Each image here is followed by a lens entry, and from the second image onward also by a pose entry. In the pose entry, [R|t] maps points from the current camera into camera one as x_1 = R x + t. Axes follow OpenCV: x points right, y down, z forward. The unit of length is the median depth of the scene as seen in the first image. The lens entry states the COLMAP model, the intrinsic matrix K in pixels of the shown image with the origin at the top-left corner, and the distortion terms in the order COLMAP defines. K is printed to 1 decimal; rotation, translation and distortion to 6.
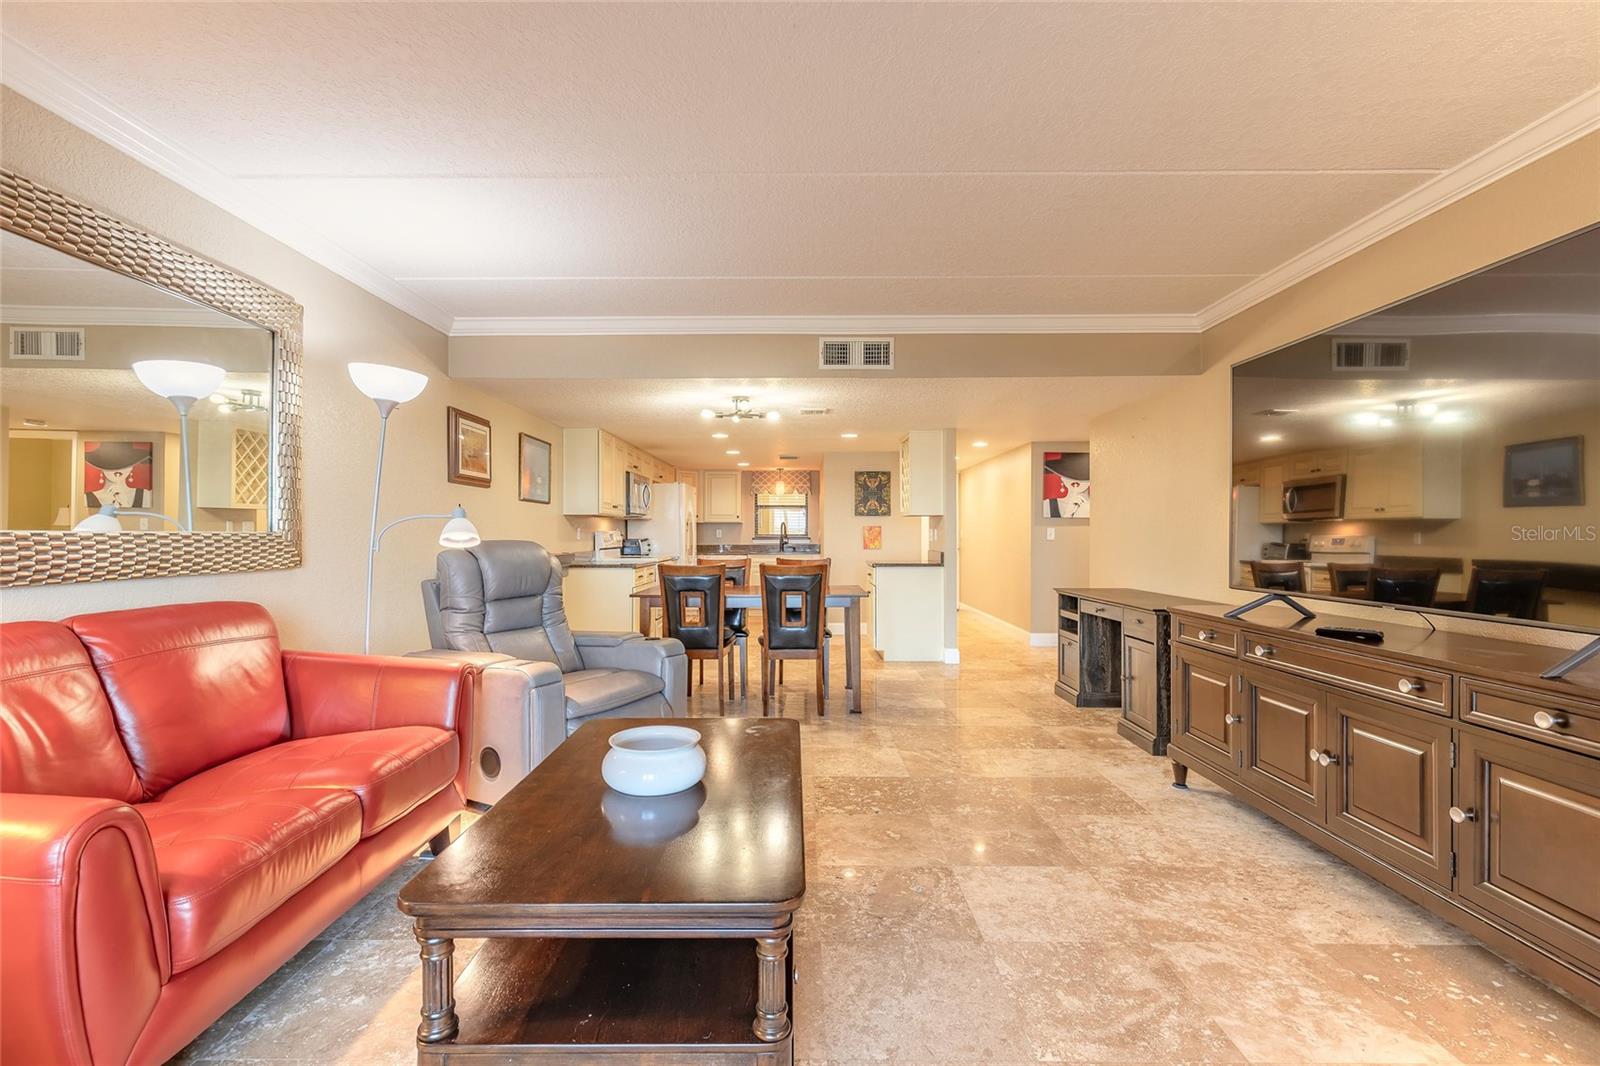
lens RADIAL K [[716.5, 0, 795.3], [0, 716.5, 536.9], [0, 0, 1]] dist [0.003269, 0.000077]
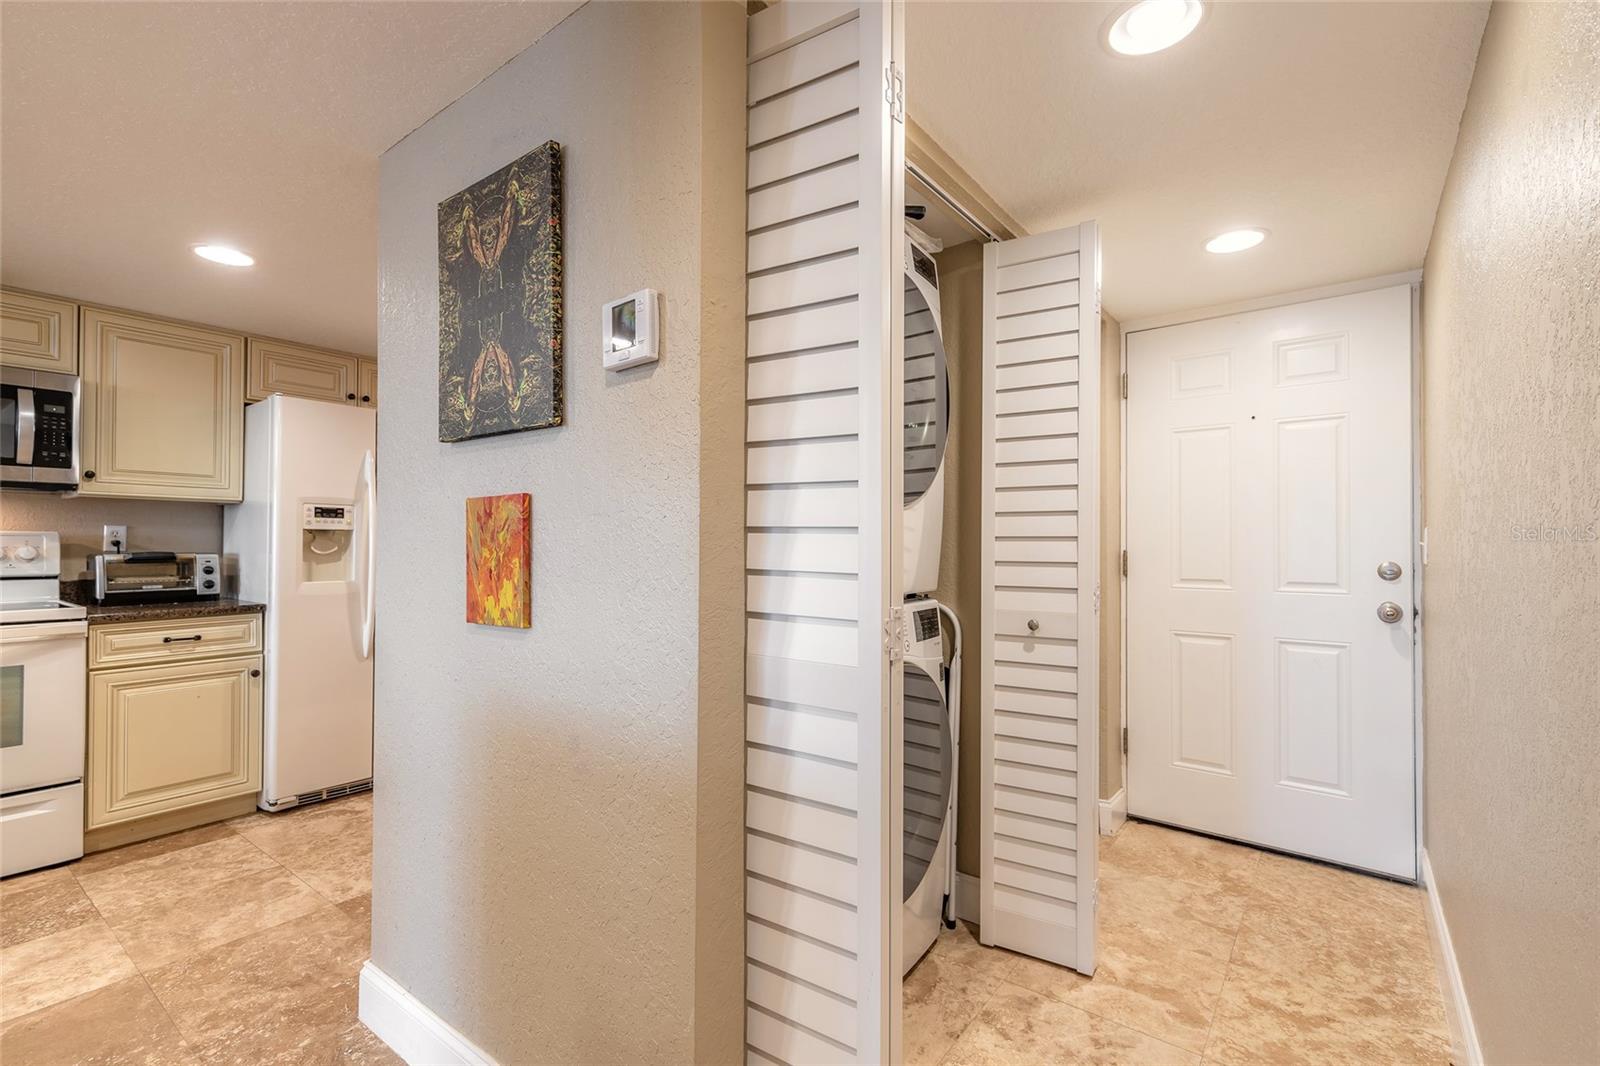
lens RADIAL K [[716.5, 0, 795.3], [0, 716.5, 536.9], [0, 0, 1]] dist [0.003269, 0.000077]
pose [[0.798822, -0.003001, -0.601560, 0.269475], [-0.006835, 0.999878, -0.014064, -0.002894], [0.601528, 0.015346, 0.798704, 0.907222]]
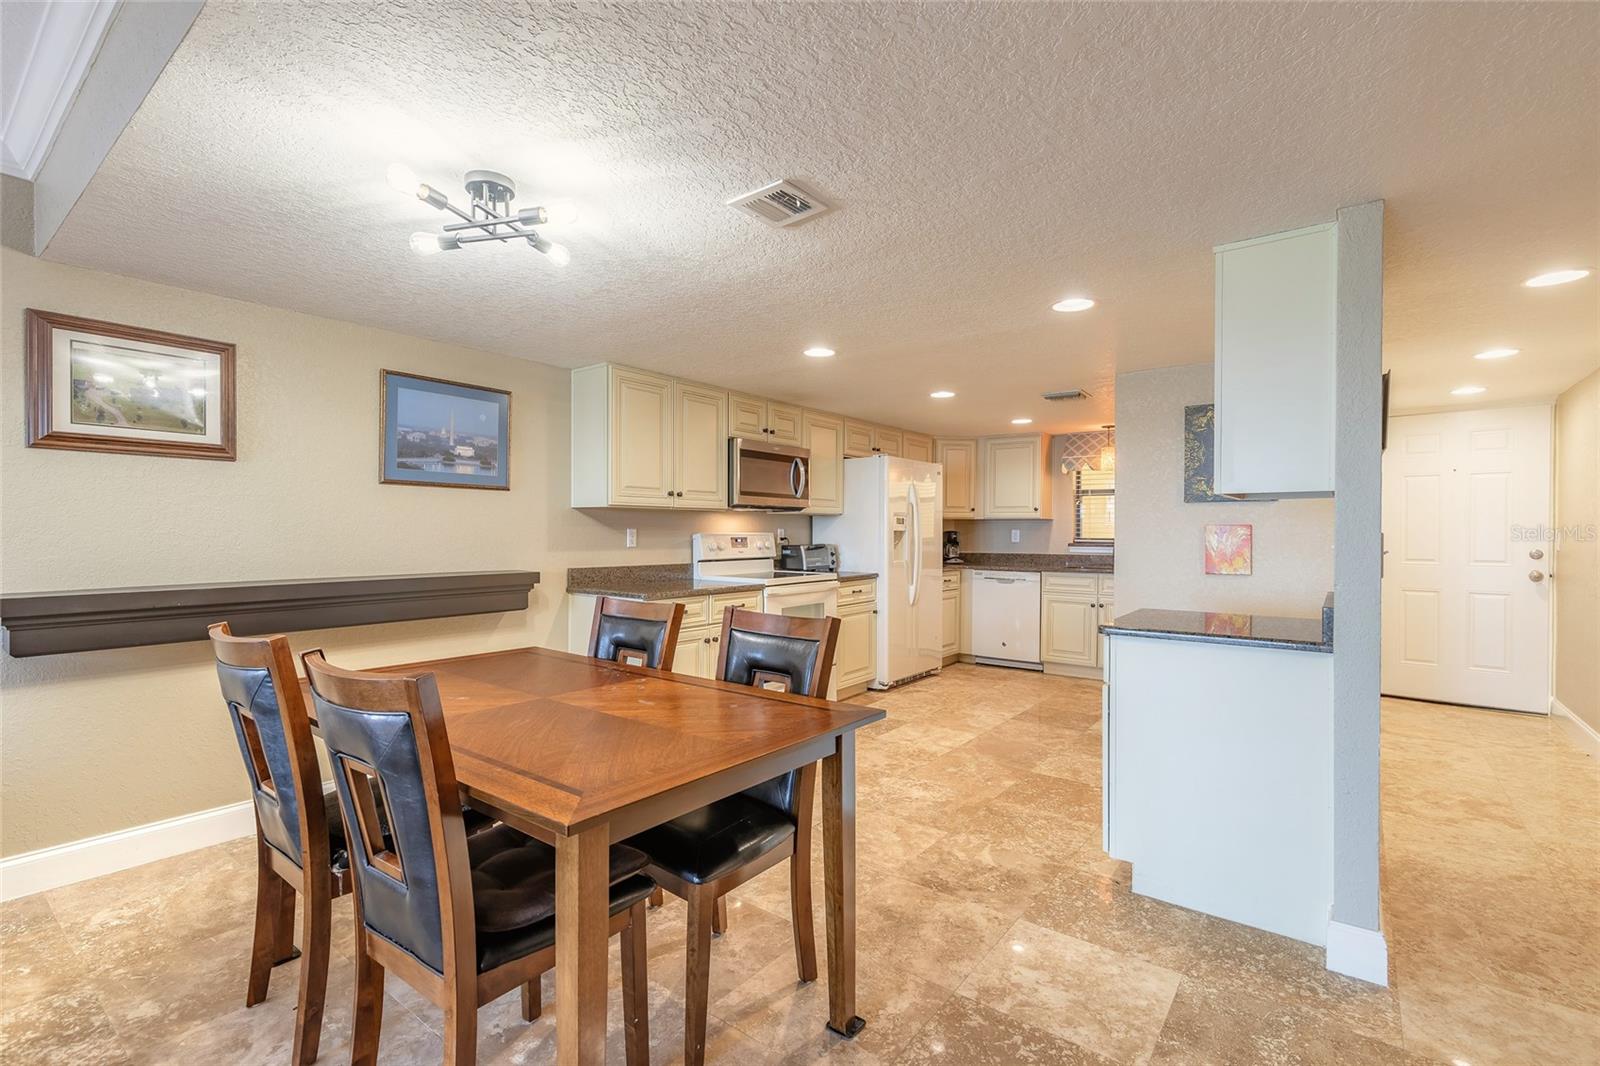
lens RADIAL K [[716.5, 0, 795.3], [0, 716.5, 536.9], [0, 0, 1]] dist [0.003269, 0.000077]
pose [[0.793701, 0.008645, -0.608246, 0.166295], [-0.006782, 0.999963, 0.005364, -0.007707], [0.608270, -0.000132, 0.793730, 0.476156]]
